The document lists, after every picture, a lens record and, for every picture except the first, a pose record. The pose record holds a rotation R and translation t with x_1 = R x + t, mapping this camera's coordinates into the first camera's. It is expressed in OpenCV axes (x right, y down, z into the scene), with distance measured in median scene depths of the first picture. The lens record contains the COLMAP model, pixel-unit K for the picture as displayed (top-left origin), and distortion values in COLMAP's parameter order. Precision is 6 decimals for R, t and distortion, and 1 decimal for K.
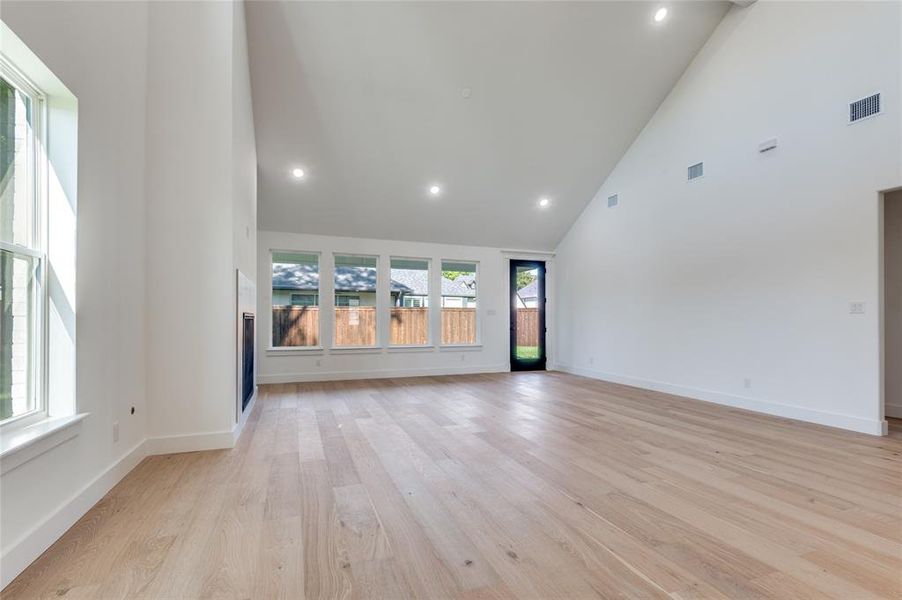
lens RADIAL K [[414.7, 0, 451.1], [0, 414.7, 319.5], [0, 0, 1]] dist [0.000381, -0.000439]
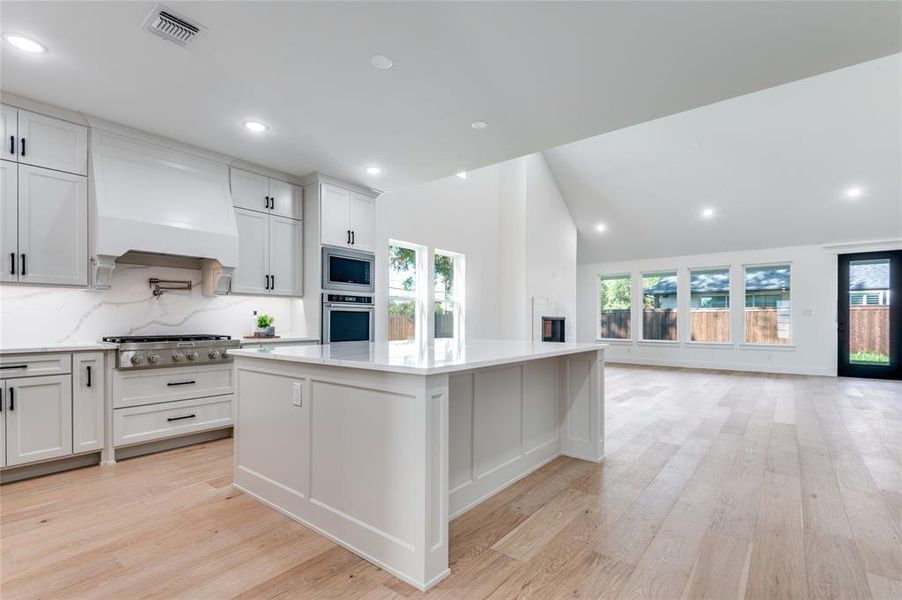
lens RADIAL K [[416.7, 0, 454.6], [0, 416.7, 314.0], [0, 0, 1]] dist [-0.010044, -0.000832]
pose [[0.513133, -0.014429, -0.858188, 0.469543], [0.000826, 0.999867, -0.016317, 0.002196], [0.858309, 0.007664, 0.513076, -0.194363]]
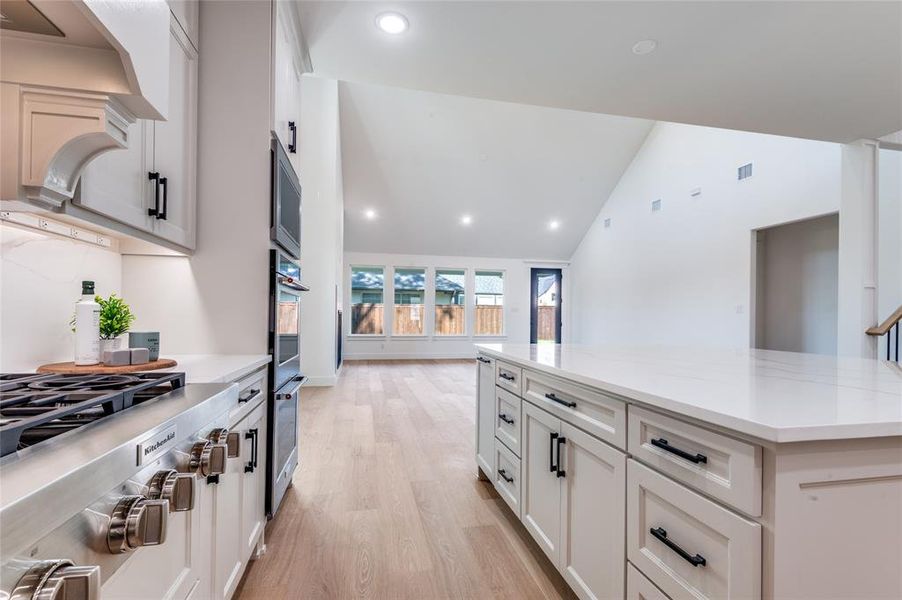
lens RADIAL K [[416.7, 0, 454.6], [0, 416.7, 314.0], [0, 0, 1]] dist [-0.010044, -0.000832]
pose [[0.989512, 0.008295, -0.144216, 0.092014], [-0.008967, 0.999952, -0.004008, 0.001488], [0.144175, 0.005259, 0.989538, -0.267101]]
